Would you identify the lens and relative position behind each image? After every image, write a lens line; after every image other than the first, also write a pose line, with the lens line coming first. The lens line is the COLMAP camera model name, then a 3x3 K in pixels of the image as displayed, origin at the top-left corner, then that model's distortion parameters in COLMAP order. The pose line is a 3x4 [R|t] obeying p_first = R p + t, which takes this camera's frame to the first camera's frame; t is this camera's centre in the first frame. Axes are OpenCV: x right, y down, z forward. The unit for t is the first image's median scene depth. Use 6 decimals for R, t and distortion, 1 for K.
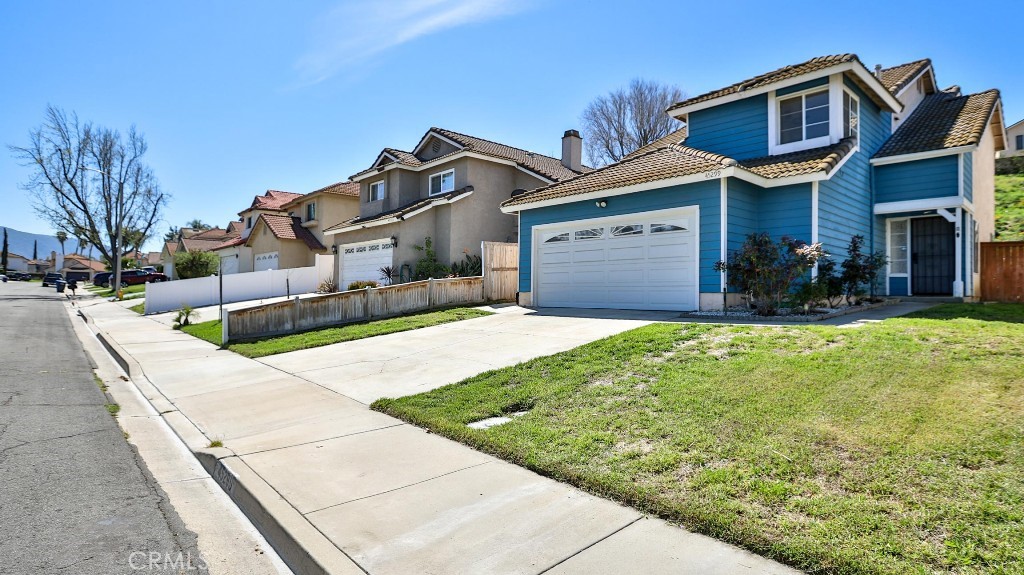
lens RADIAL K [[503.0, 0, 514.7], [0, 503.0, 284.8], [0, 0, 1]] dist [-0.060316, 0.025589]
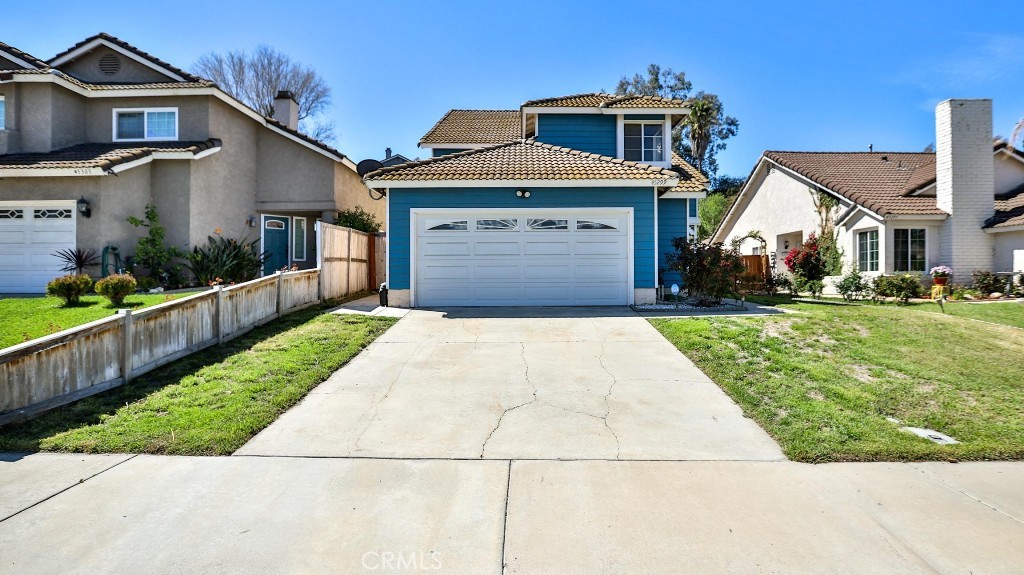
lens RADIAL K [[492.7, 0, 517.2], [0, 492.7, 284.9], [0, 0, 1]] dist [-0.059619, 0.023234]
pose [[0.681736, -0.015805, 0.731428, -0.458511], [-0.001182, 0.999742, 0.022705, -0.011526], [-0.731598, -0.016343, 0.681541, 0.346861]]
